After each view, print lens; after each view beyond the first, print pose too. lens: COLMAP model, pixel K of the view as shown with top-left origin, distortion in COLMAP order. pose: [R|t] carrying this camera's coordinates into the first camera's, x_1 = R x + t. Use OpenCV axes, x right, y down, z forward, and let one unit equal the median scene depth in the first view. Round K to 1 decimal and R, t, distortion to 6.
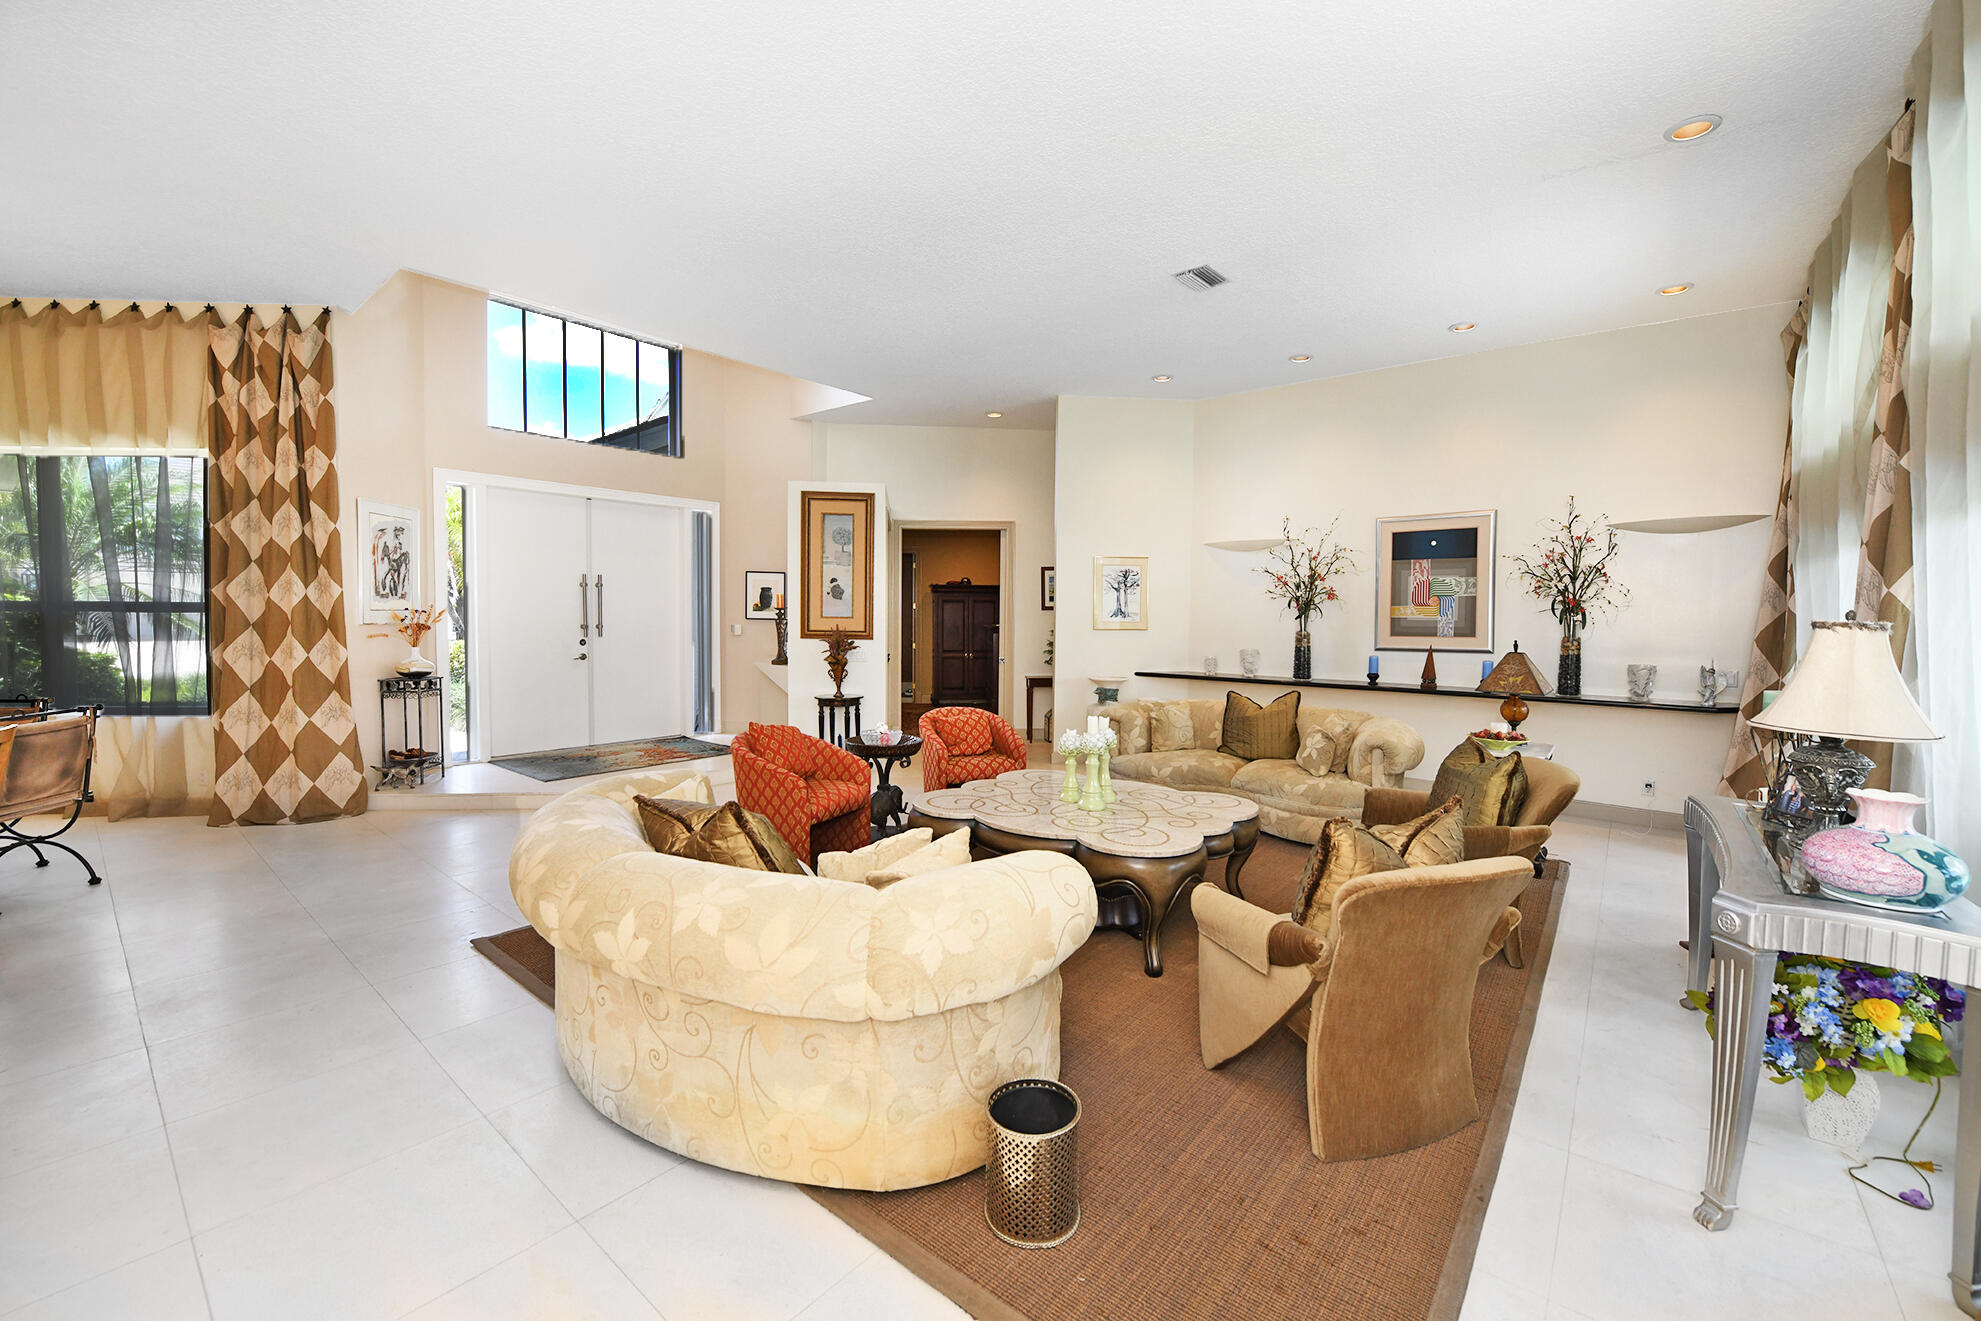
lens RADIAL K [[778.5, 0, 984.2], [0, 778.5, 646.1], [0, 0, 1]] dist [-0.001116, -0.006295]
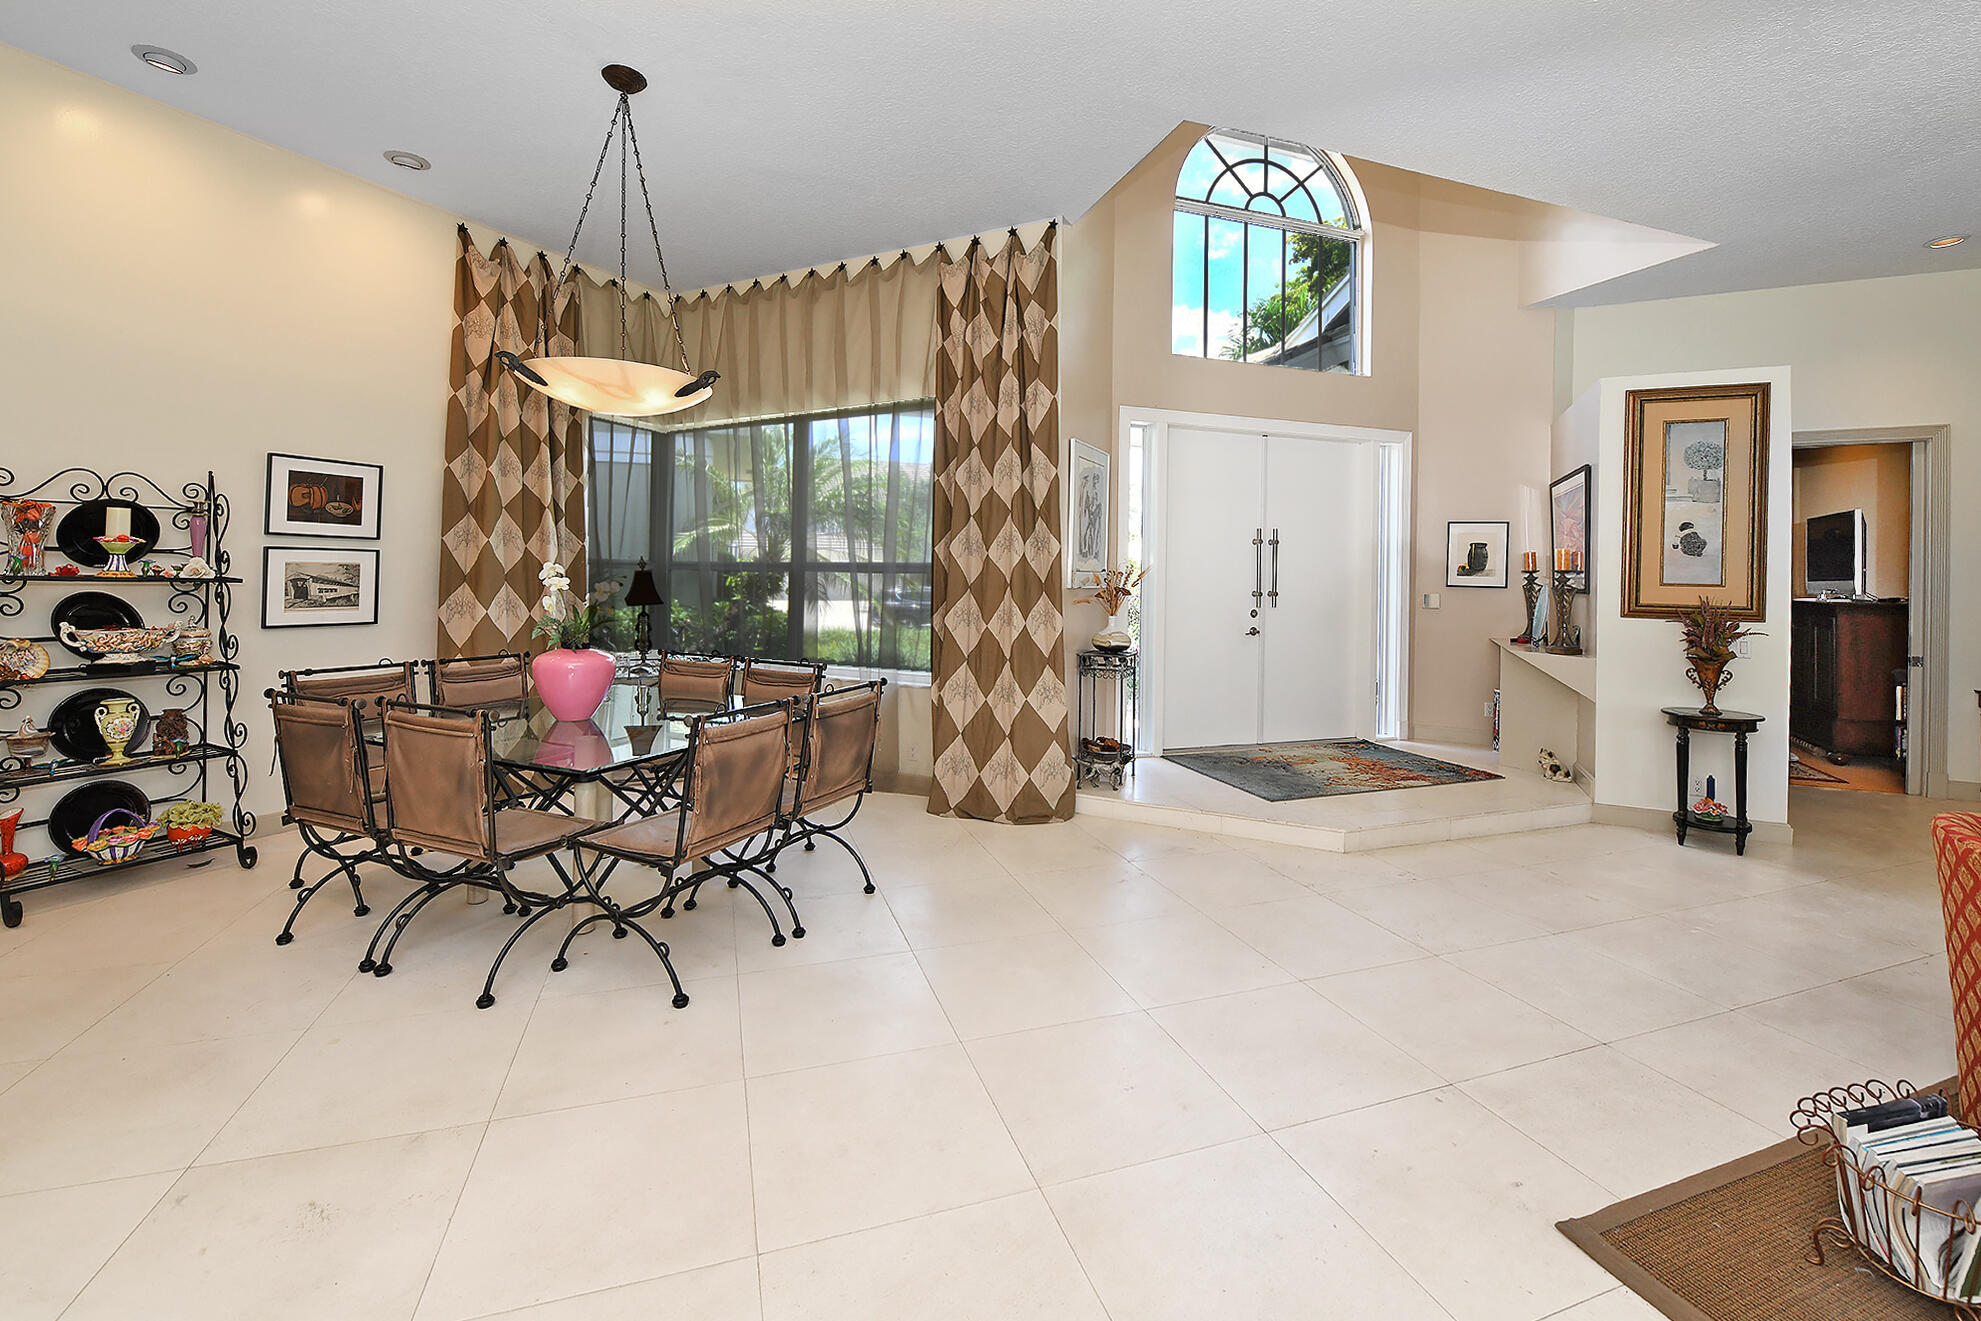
lens RADIAL K [[809.5, 0, 1029.9], [0, 809.5, 576.5], [0, 0, 1]] dist [-0.017182, -0.001088]
pose [[0.867215, 0.003942, -0.497918, -0.421185], [-0.027377, 0.998834, -0.039774, -0.004397], [0.497181, 0.048124, 0.866311, 0.225783]]
